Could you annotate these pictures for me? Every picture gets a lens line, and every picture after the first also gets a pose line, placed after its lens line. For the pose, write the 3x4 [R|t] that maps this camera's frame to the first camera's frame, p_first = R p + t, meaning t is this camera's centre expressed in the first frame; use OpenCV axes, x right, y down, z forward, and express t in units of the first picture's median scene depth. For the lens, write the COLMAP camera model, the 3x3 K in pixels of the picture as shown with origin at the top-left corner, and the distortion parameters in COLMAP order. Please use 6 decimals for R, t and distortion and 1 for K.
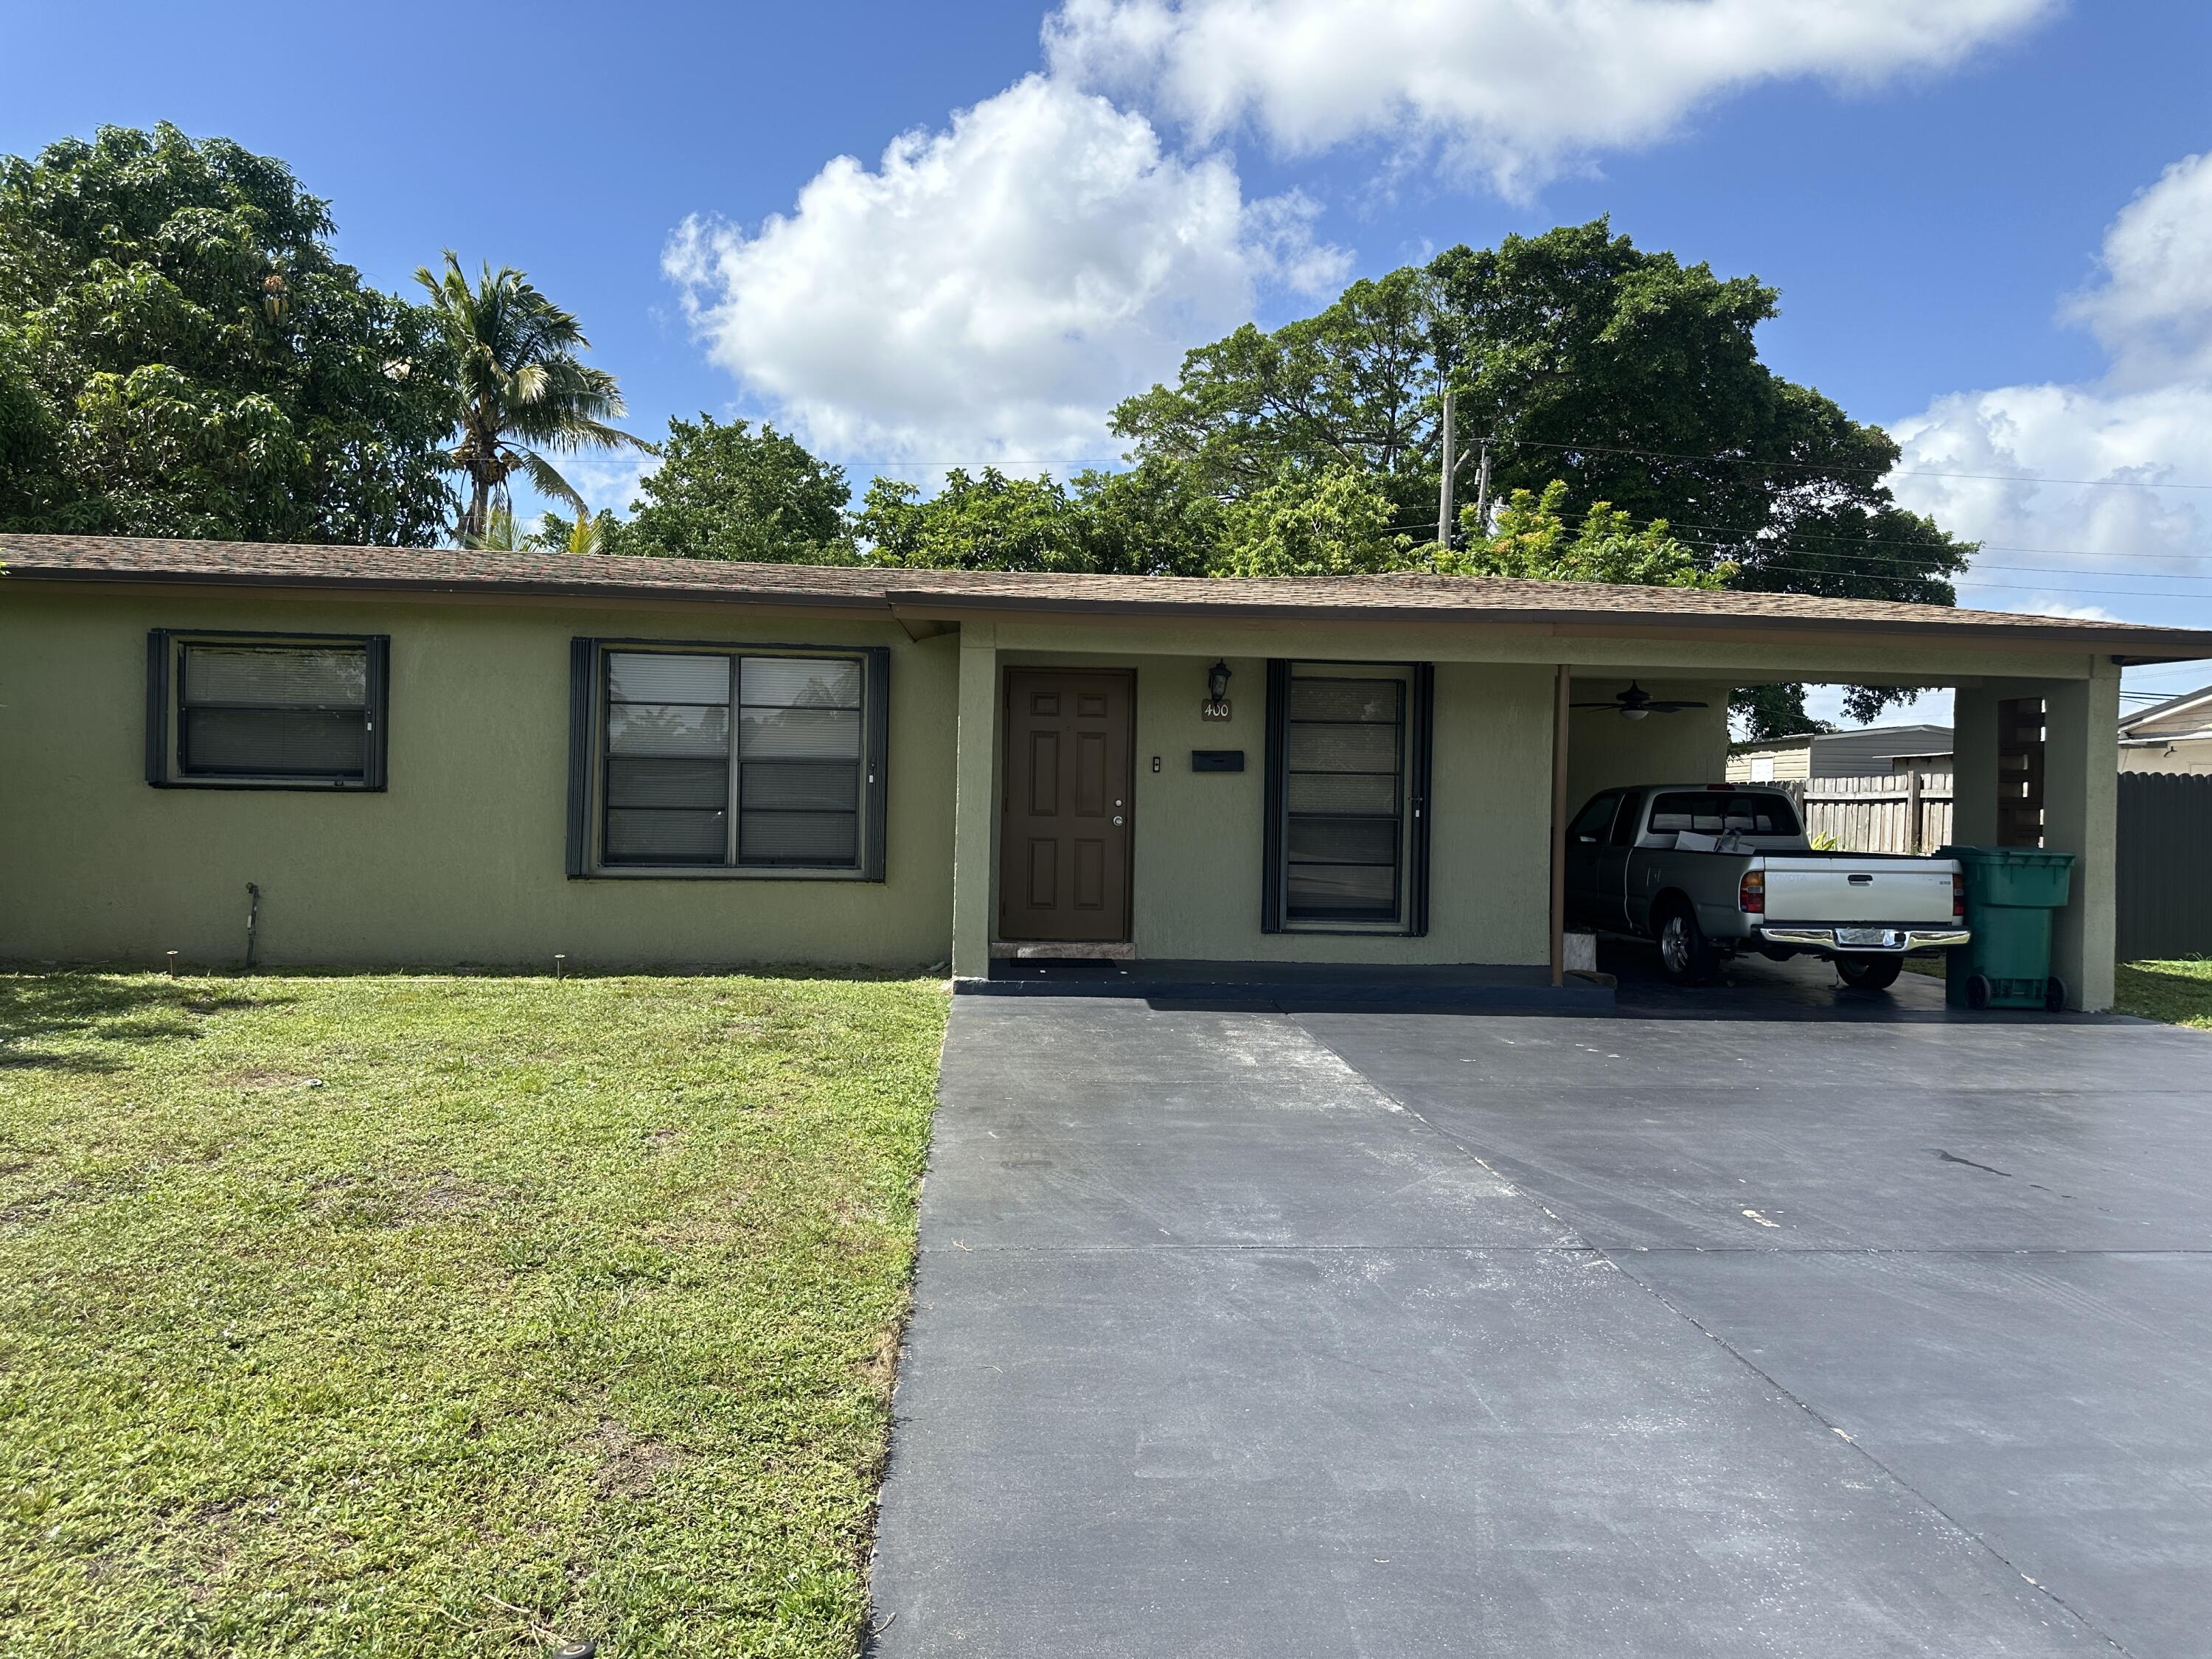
lens RADIAL K [[1572.4, 0, 1082.7], [0, 1572.4, 830.1], [0, 0, 1]] dist [0.029537, -0.035120]
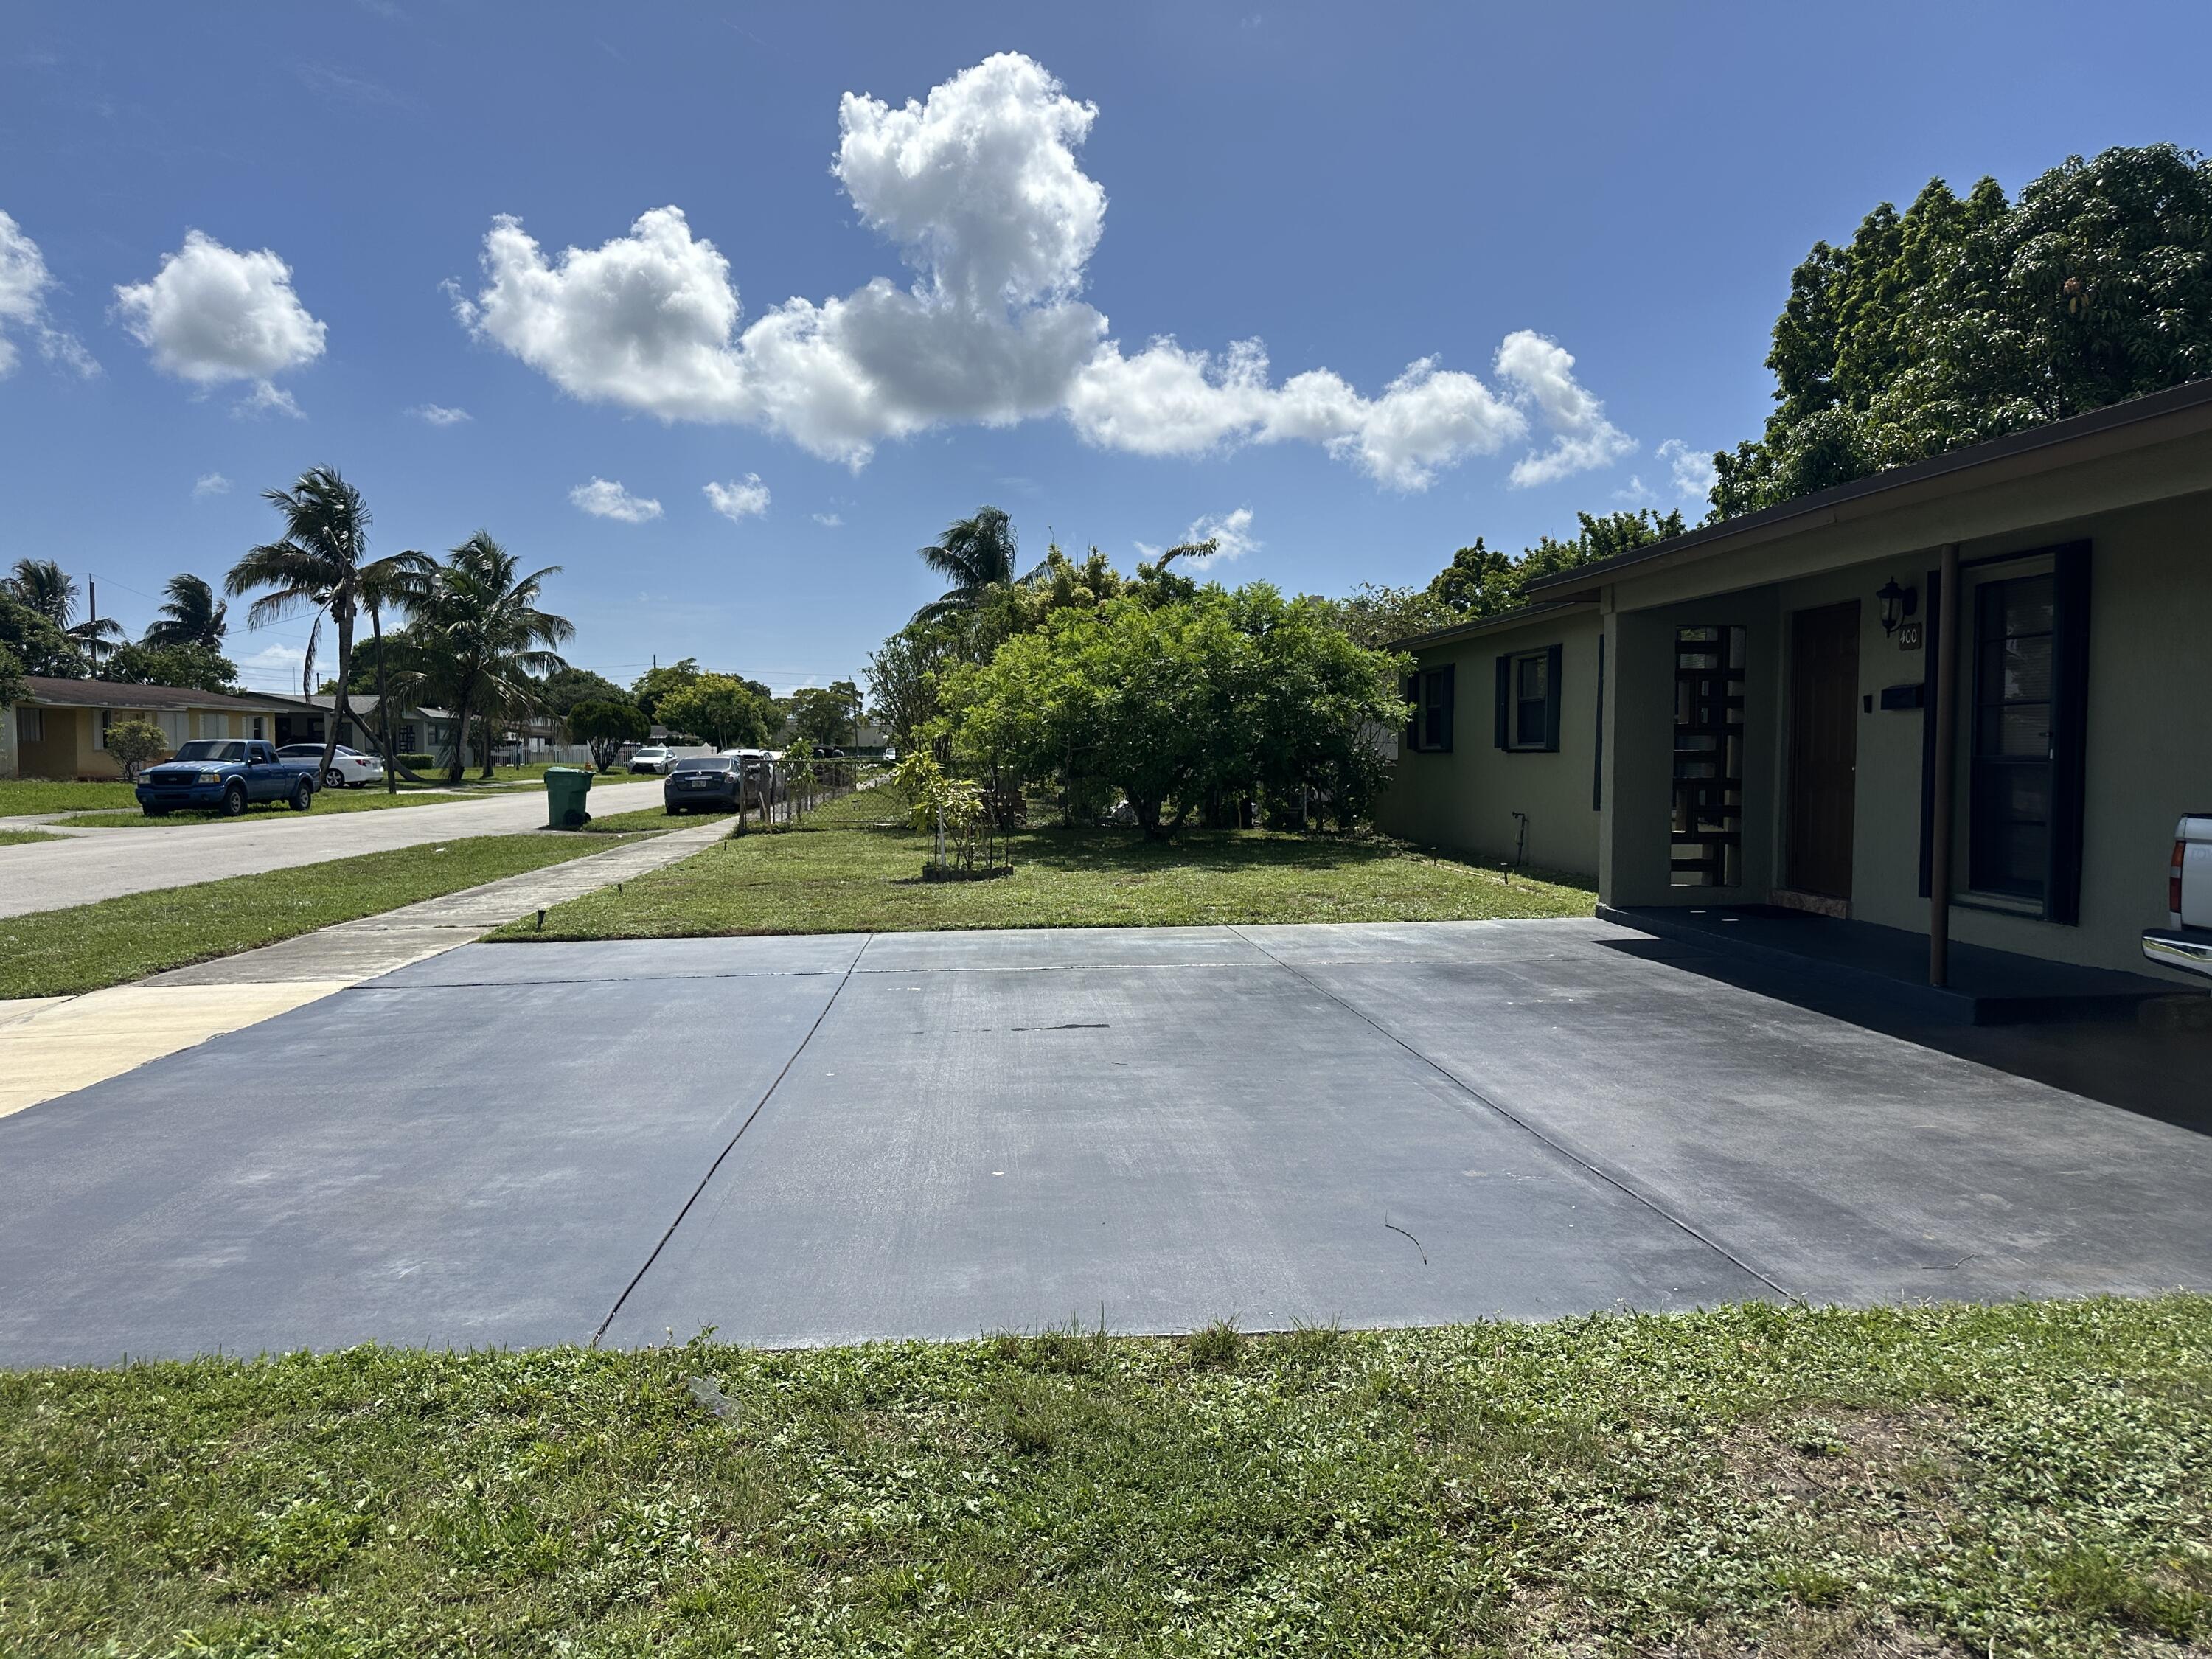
lens RADIAL K [[1520.8, 0, 1132.6], [0, 1520.8, 829.8], [0, 0, 1]] dist [0.132140, -0.160993]
pose [[0.010127, 0.034446, -0.999355, 0.911629], [-0.016486, 0.999276, 0.034277, 0.005718], [0.999813, 0.016128, 0.010688, 0.558669]]
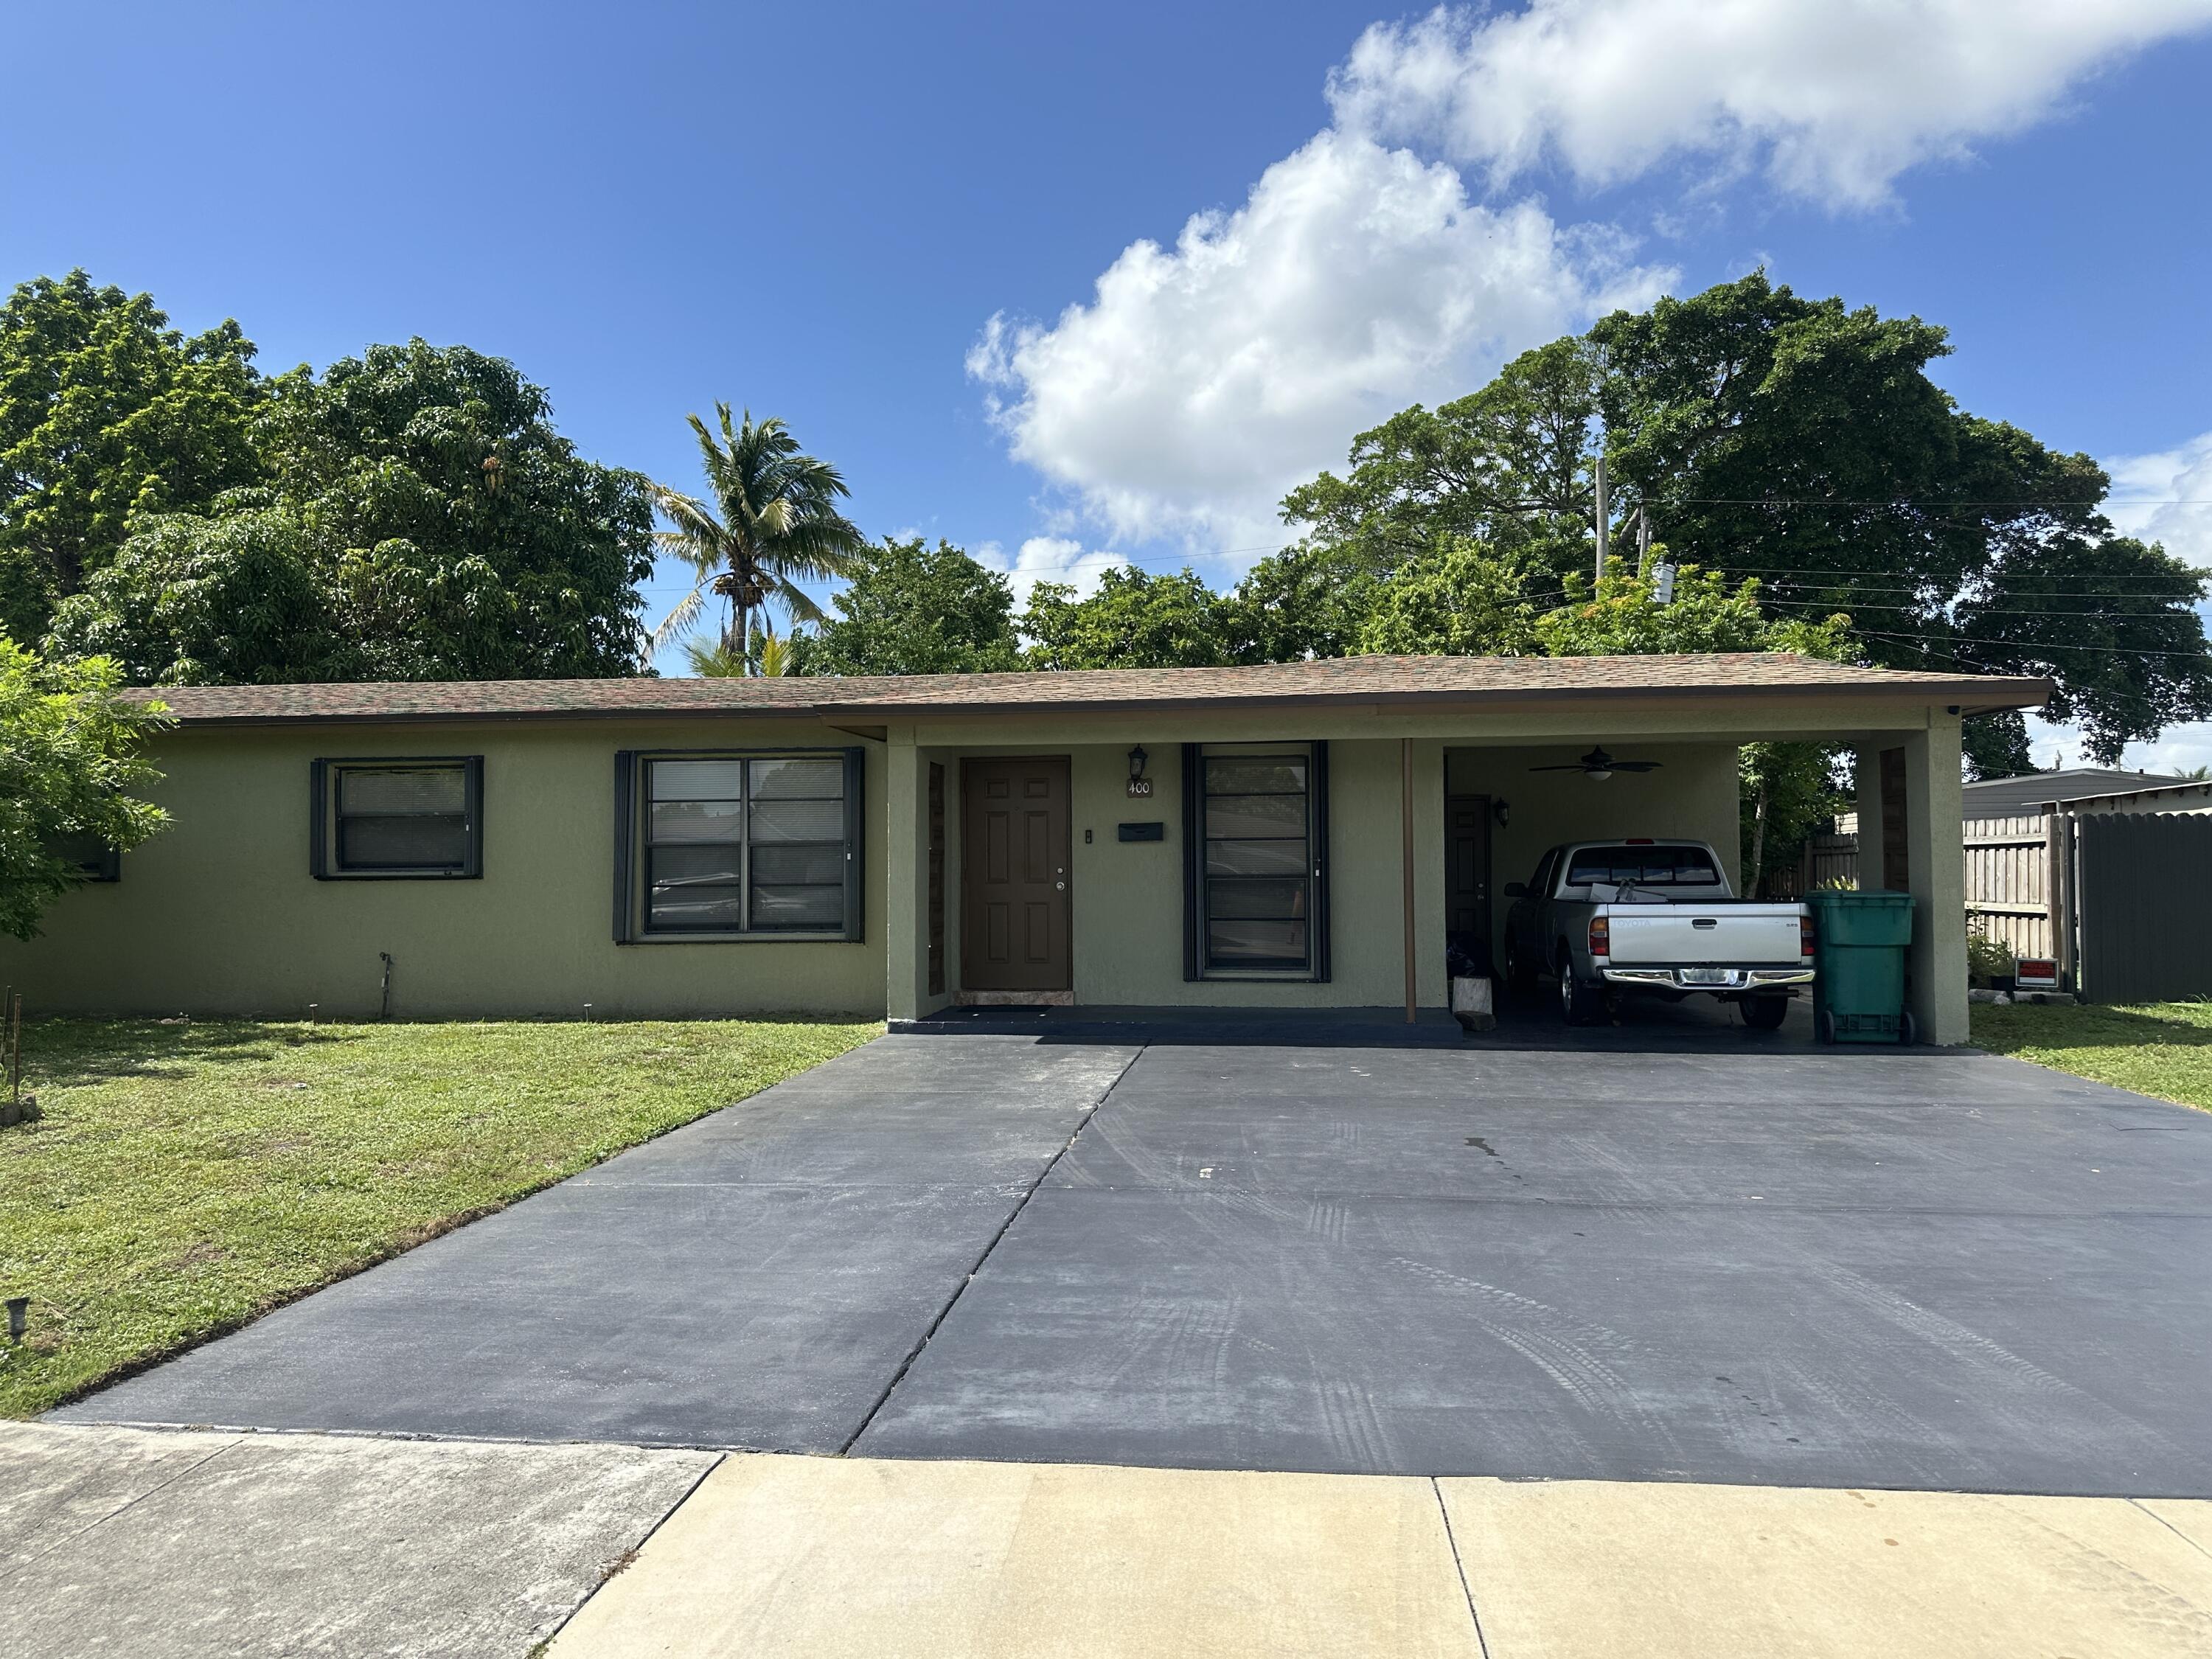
lens RADIAL K [[1571.1, 0, 1078.3], [0, 1571.1, 841.0], [0, 0, 1]] dist [0.049368, -0.060374]
pose [[0.978325, -0.031492, -0.204668, 0.271650], [0.023194, 0.998814, -0.042817, 0.010392], [0.205774, 0.037141, 0.977895, -0.136300]]
